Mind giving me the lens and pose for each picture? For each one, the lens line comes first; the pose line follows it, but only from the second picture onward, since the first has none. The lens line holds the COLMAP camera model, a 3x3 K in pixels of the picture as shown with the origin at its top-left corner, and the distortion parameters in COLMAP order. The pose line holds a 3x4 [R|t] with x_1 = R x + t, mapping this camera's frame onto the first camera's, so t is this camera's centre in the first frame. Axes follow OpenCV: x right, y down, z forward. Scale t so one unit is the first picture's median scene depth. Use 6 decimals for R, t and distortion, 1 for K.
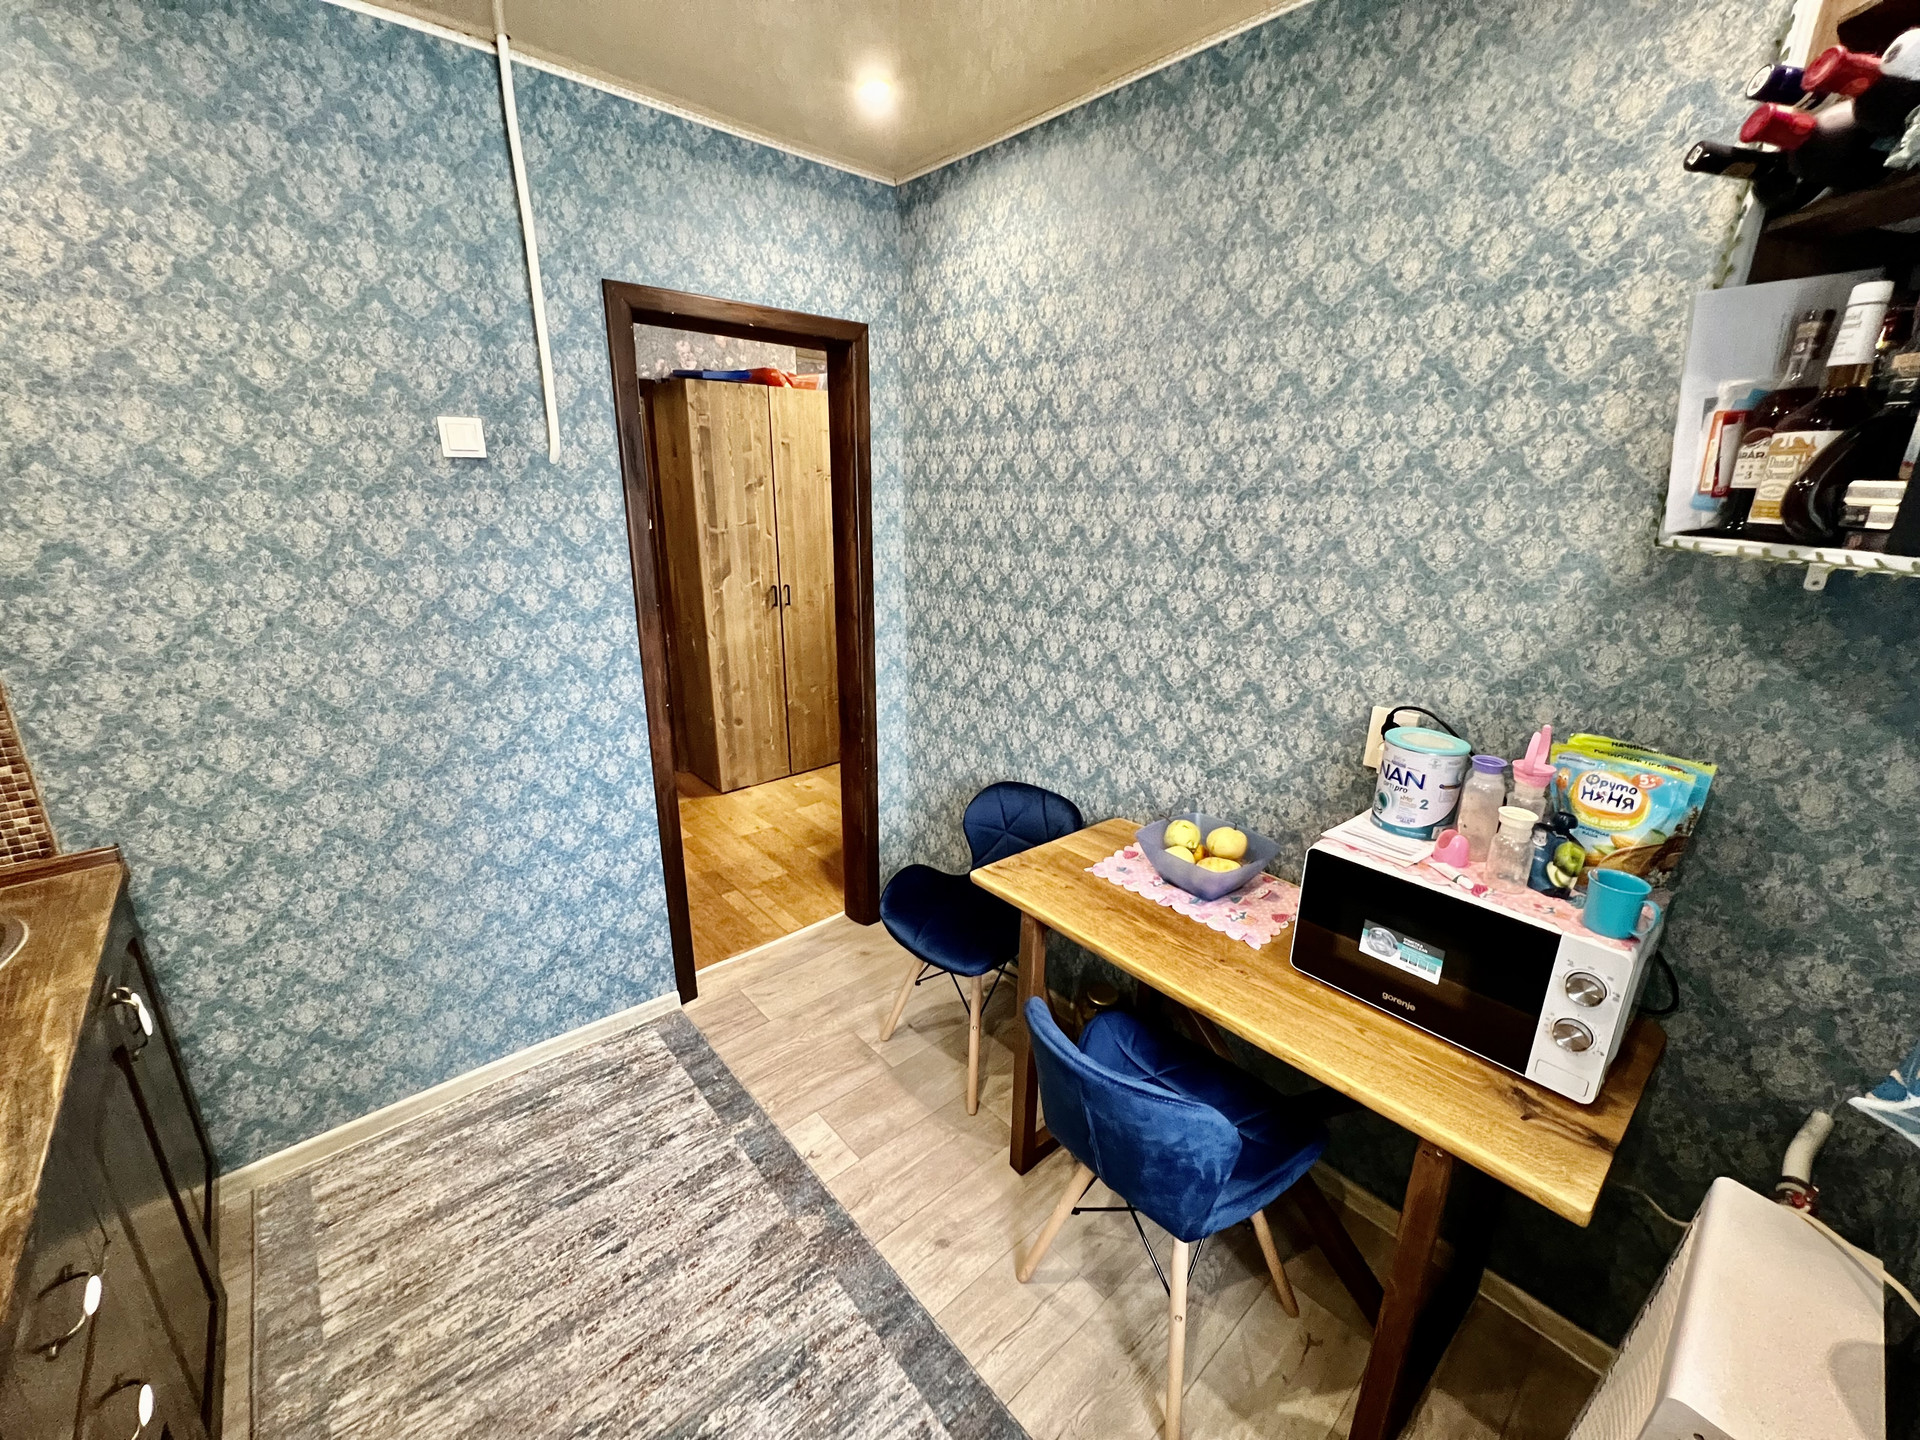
lens RADIAL K [[769.5, 0, 953.2], [0, 769.5, 714.8], [0, 0, 1]] dist [-0.002639, 0.000491]
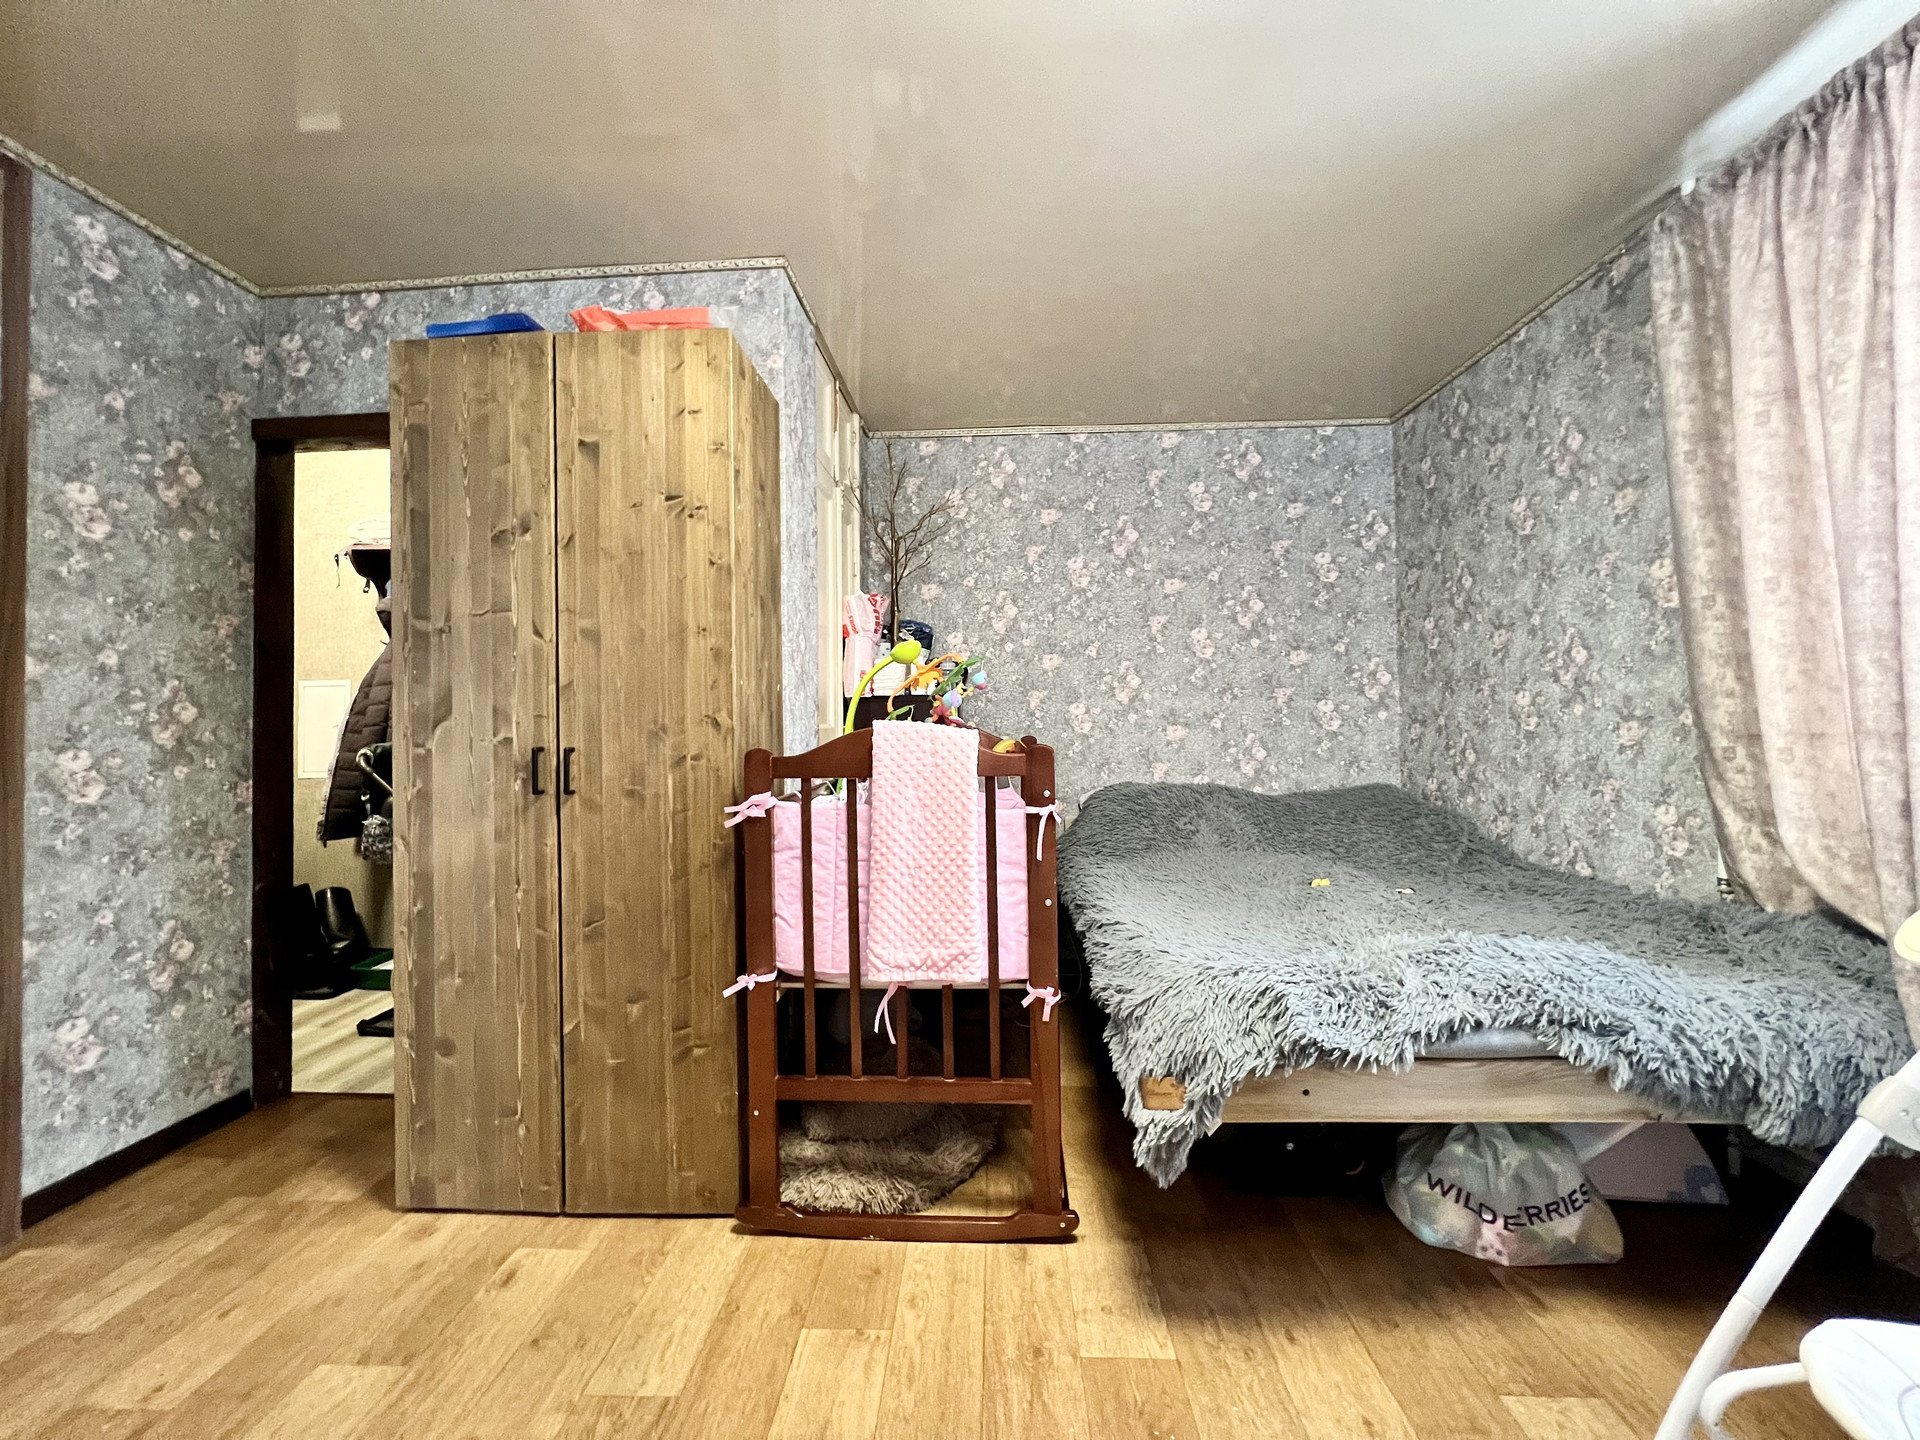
lens RADIAL K [[769.5, 0, 956.7], [0, 769.5, 713.0], [0, 0, 1]] dist [-0.002639, 0.000491]
pose [[0.718082, -0.026037, -0.695472, 0.578598], [-0.190679, 0.953701, -0.232583, -0.304767], [0.669328, 0.299626, 0.679871, 2.003016]]
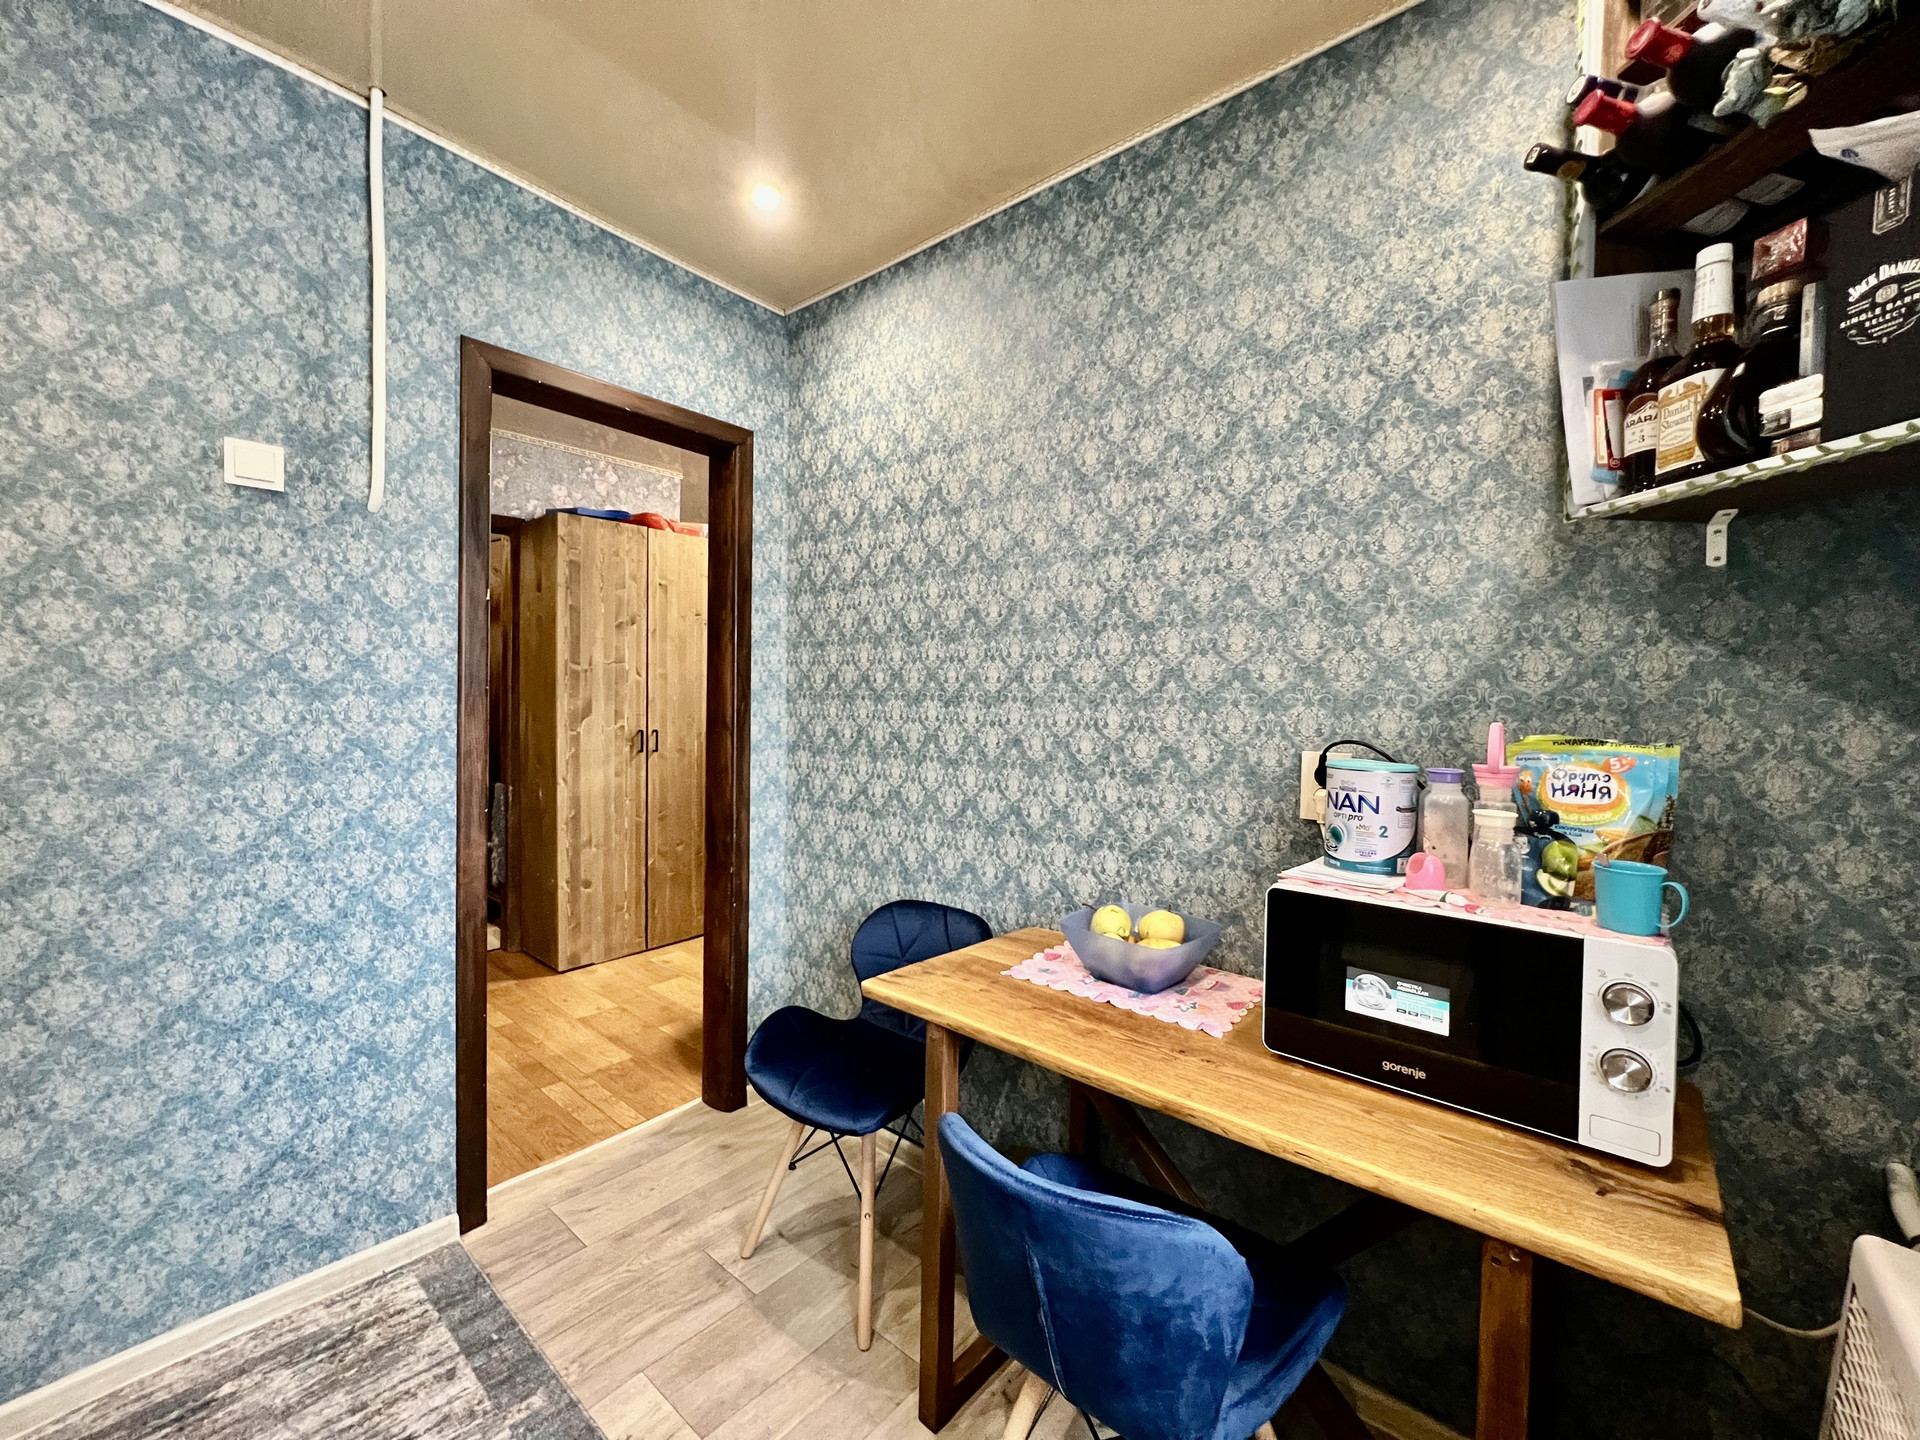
lens RADIAL K [[769.5, 0, 954.7], [0, 769.5, 713.4], [0, 0, 1]] dist [-0.002639, 0.000491]
pose [[0.988511, 0.003049, 0.151115, -0.003685], [0.037001, 0.964495, -0.261498, 0.155598], [-0.146547, 0.264085, 0.953301, 0.156256]]
